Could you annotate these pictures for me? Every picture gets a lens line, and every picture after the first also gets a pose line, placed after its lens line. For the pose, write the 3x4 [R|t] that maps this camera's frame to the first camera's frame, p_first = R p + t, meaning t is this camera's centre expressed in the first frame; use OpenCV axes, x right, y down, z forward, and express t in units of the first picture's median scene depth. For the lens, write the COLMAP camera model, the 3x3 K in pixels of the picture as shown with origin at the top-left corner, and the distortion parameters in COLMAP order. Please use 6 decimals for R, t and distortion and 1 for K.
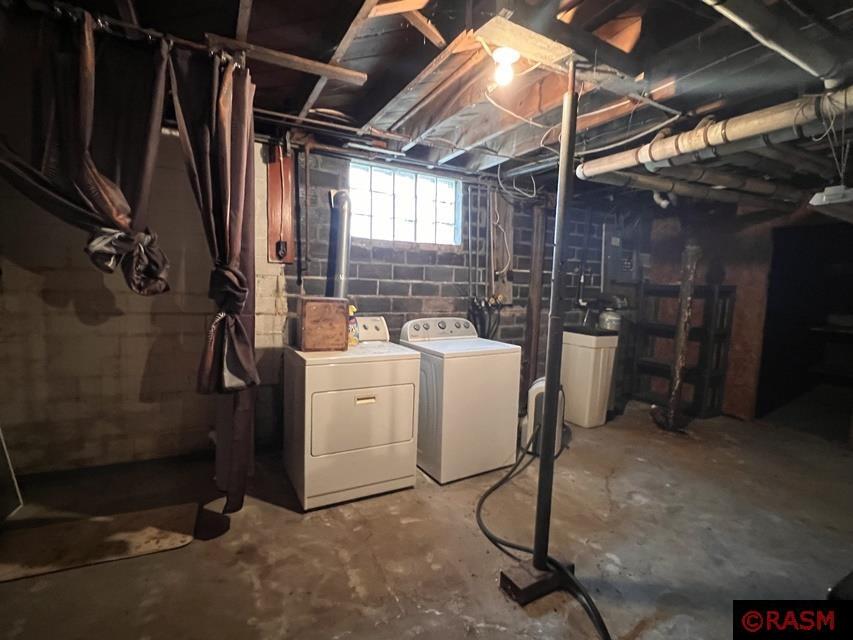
lens RADIAL K [[424.2, 0, 426.4], [0, 424.2, 319.9], [0, 0, 1]] dist [0.000431, -0.000406]
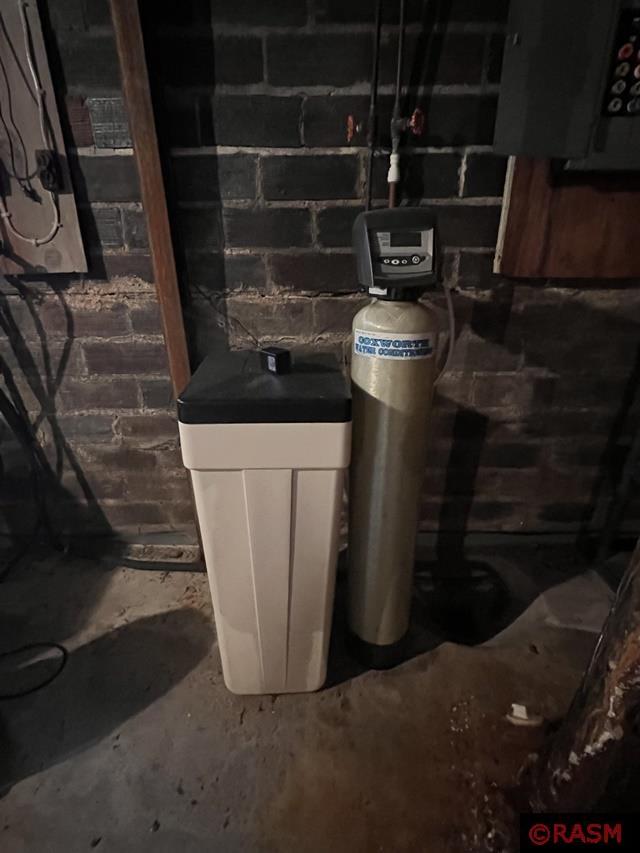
lens RADIAL K [[424.2, 0, 320.6], [0, 424.2, 427.1], [0, 0, 1]] dist [0.000431, -0.000406]
pose [[0.879727, 0.157691, -0.448570, 0.516181], [-0.006002, 0.947012, 0.321142, -0.030108], [0.475442, -0.279825, 0.834058, 0.776447]]
